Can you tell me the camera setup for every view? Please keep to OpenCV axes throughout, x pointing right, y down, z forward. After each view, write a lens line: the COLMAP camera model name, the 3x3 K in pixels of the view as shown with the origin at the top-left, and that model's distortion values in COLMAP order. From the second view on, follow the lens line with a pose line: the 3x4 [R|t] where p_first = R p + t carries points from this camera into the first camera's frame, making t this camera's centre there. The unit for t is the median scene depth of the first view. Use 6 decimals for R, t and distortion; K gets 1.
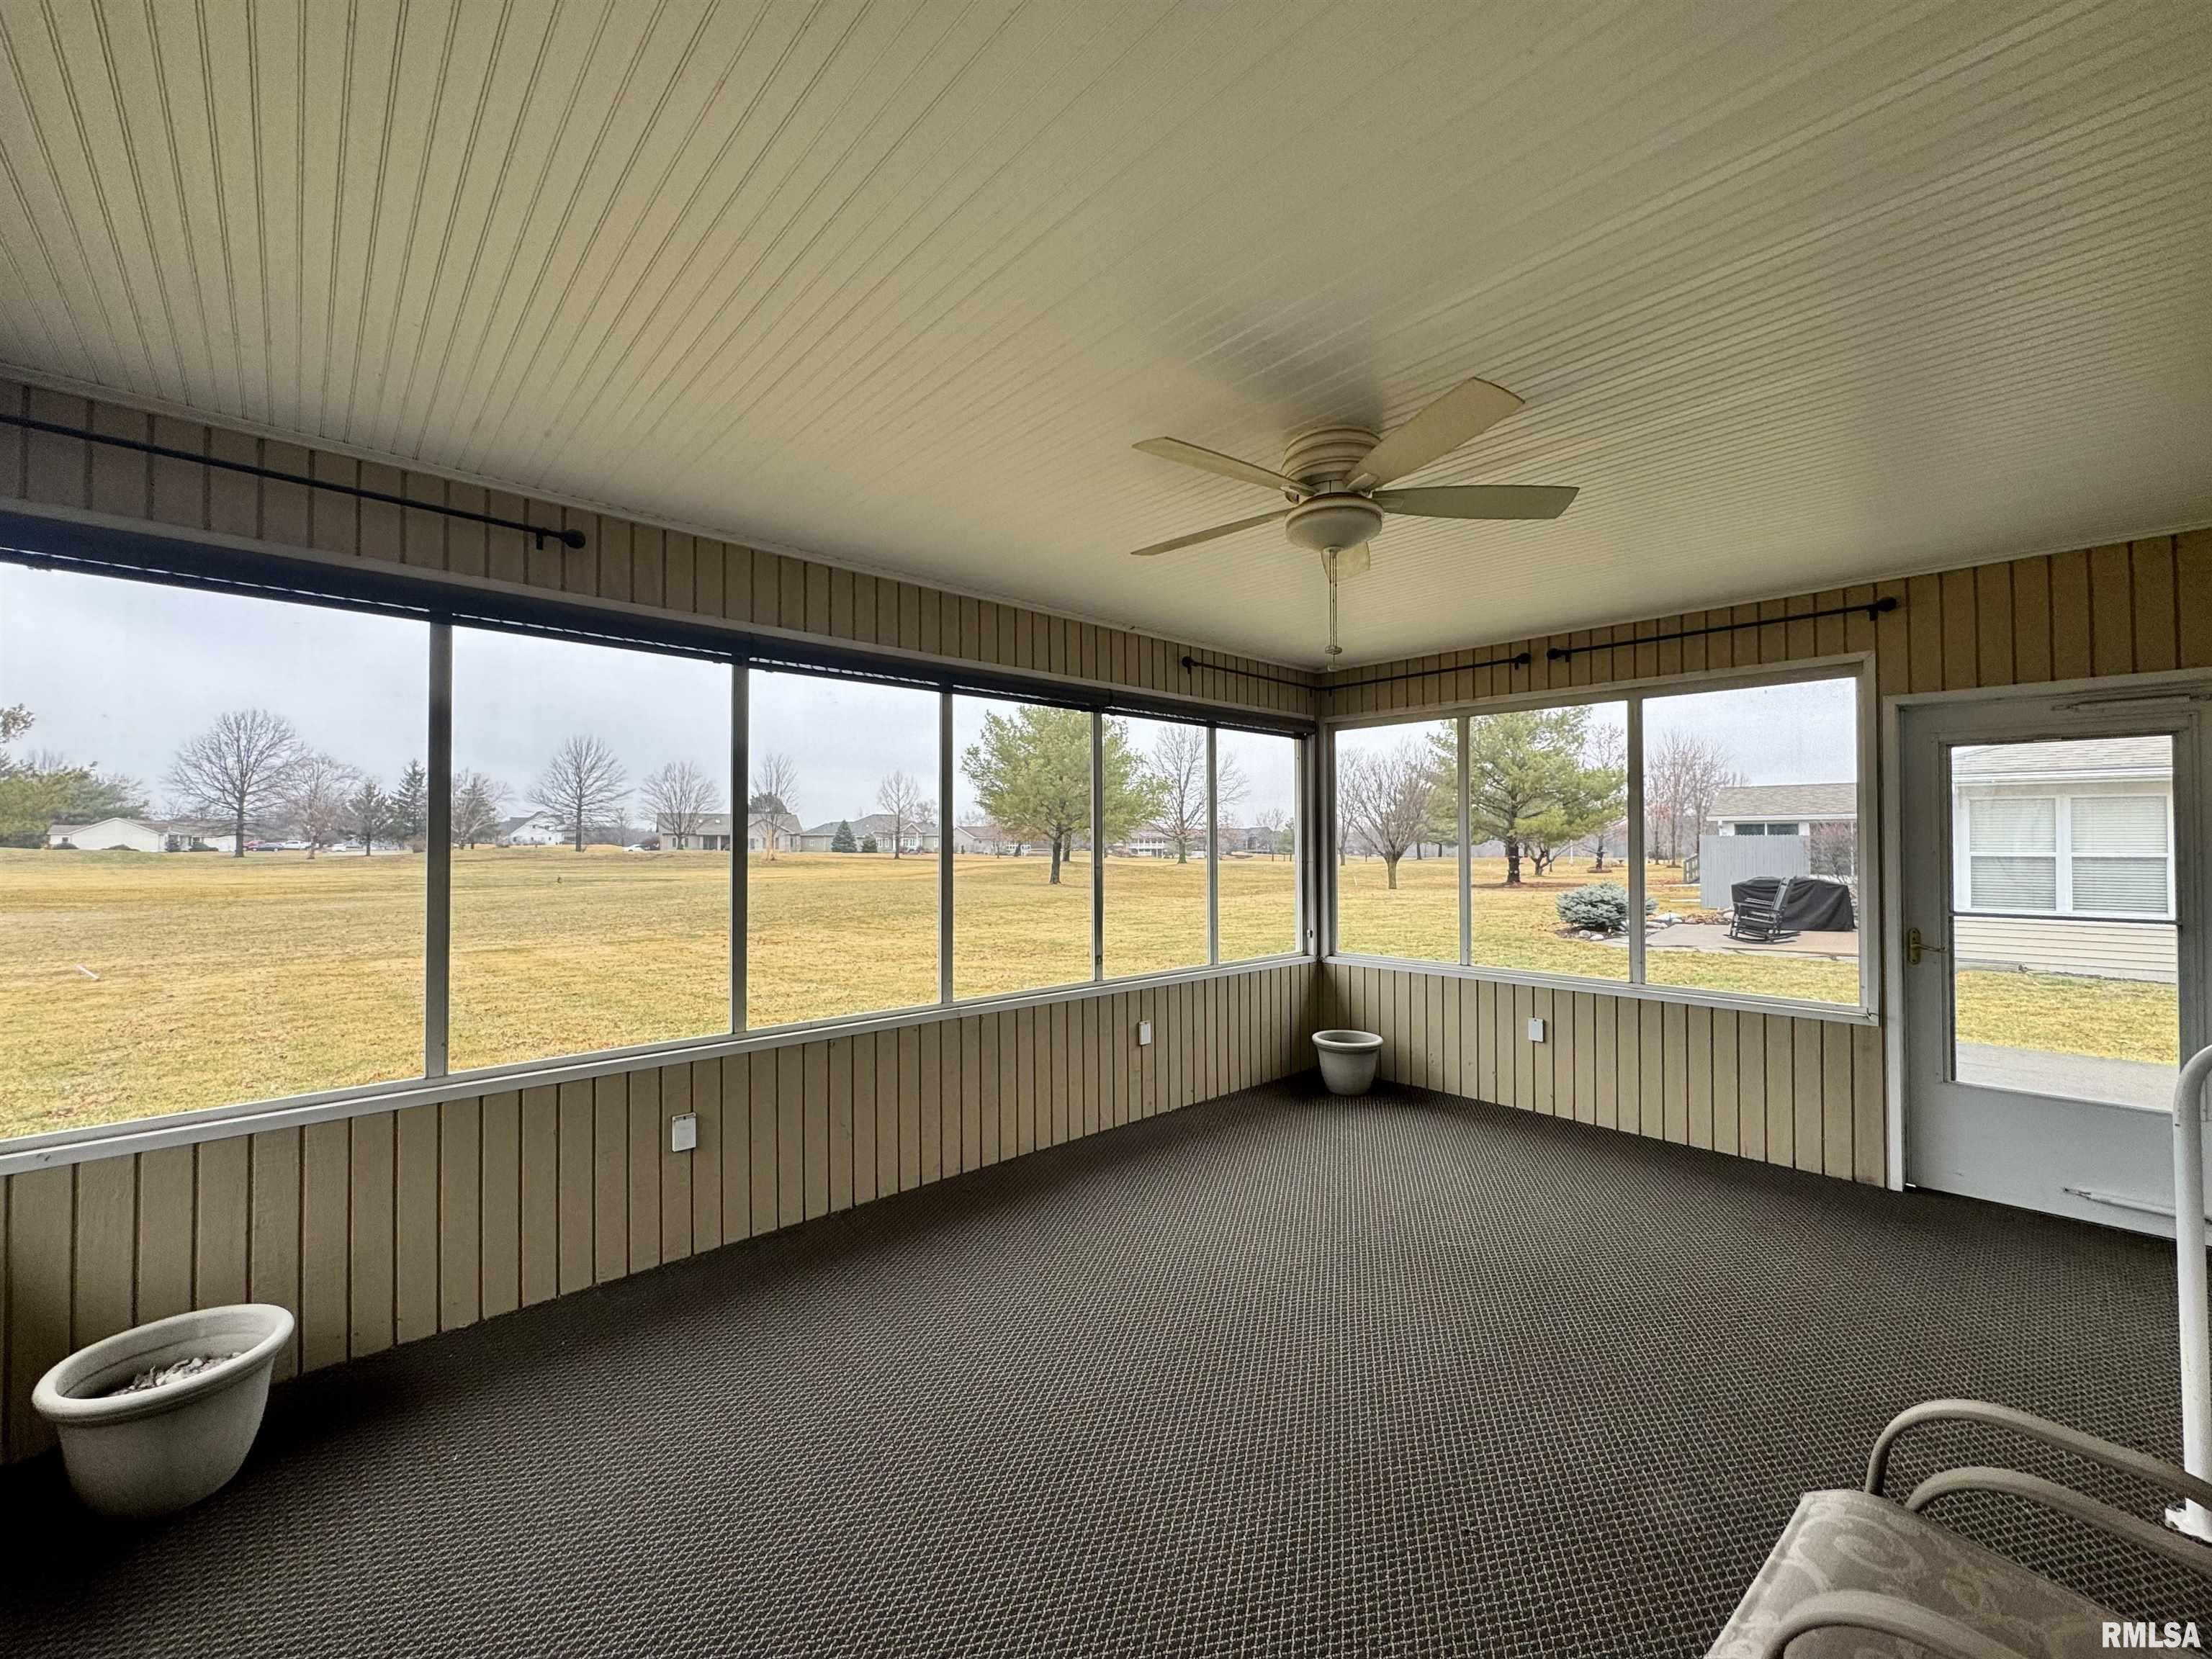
lens RADIAL K [[883.4, 0, 1103.6], [0, 883.4, 835.0], [0, 0, 1]] dist [-0.002491, 0.000415]
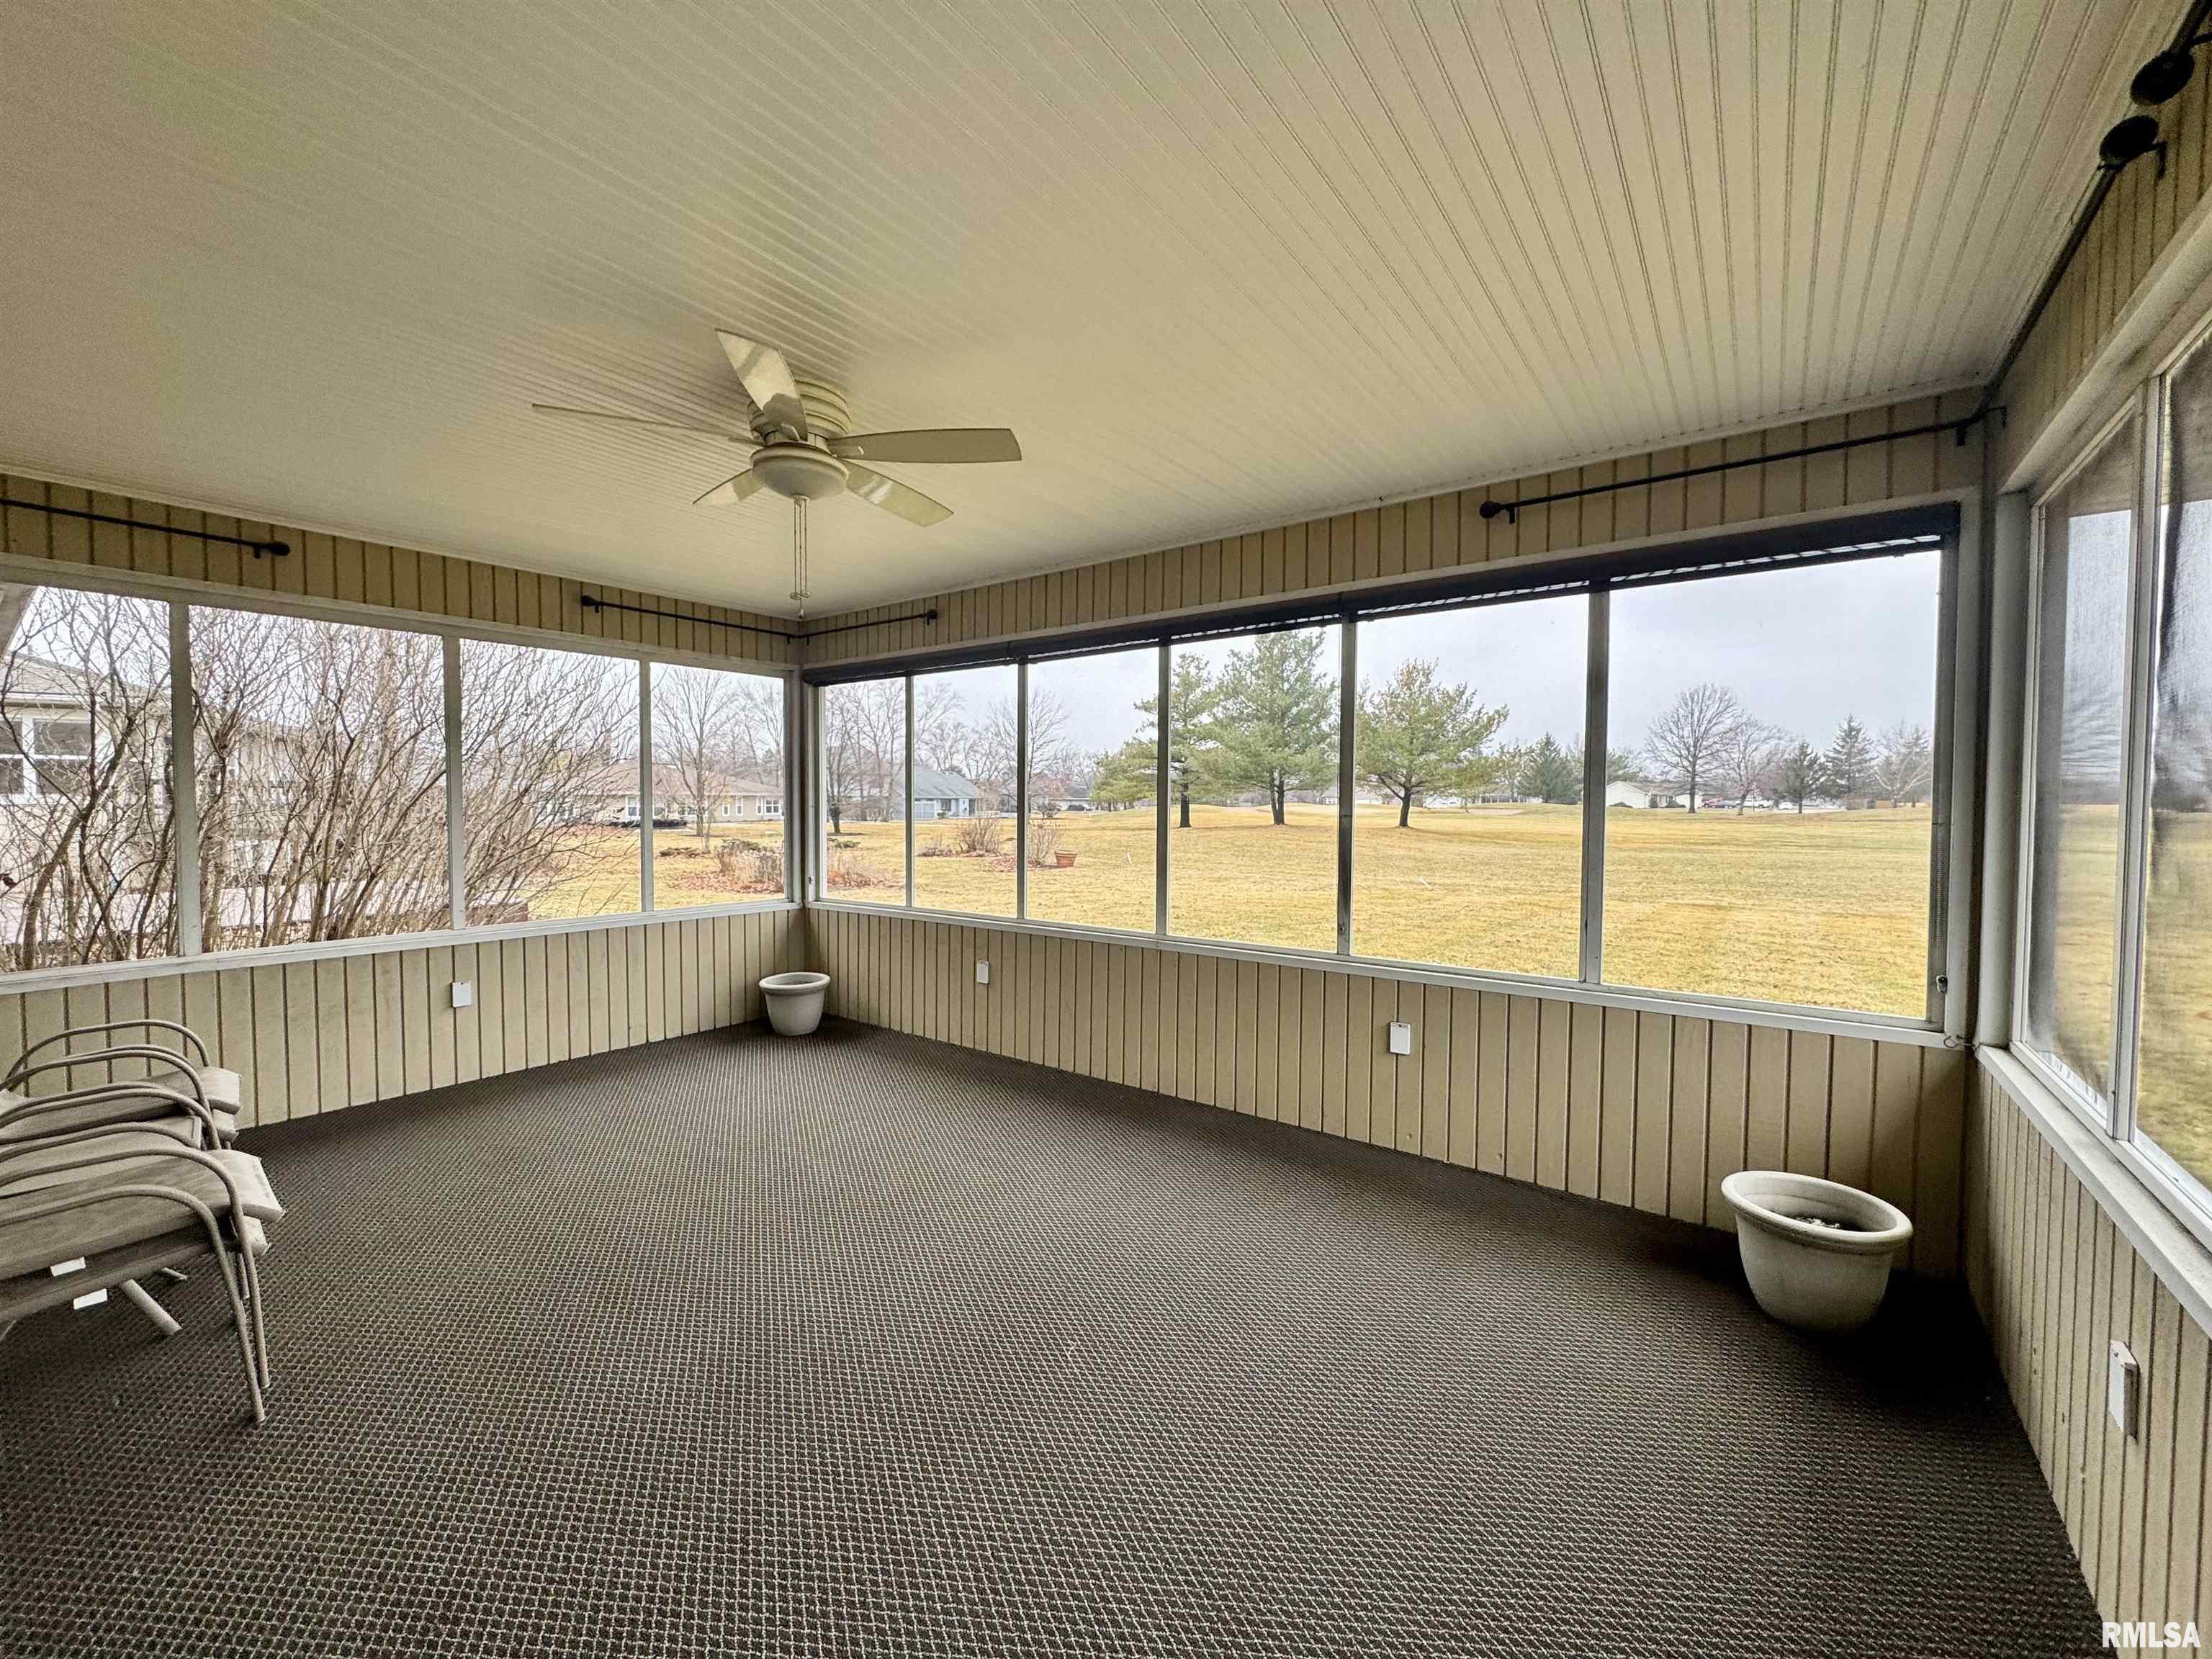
lens RADIAL K [[883.4, 0, 1102.5], [0, 883.4, 830.6], [0, 0, 1]] dist [-0.002491, 0.000415]
pose [[0.176729, 0.035138, -0.983632, 0.668161], [0.006308, 0.999302, 0.036831, 0.017322], [0.984239, -0.012714, 0.176384, 0.567594]]
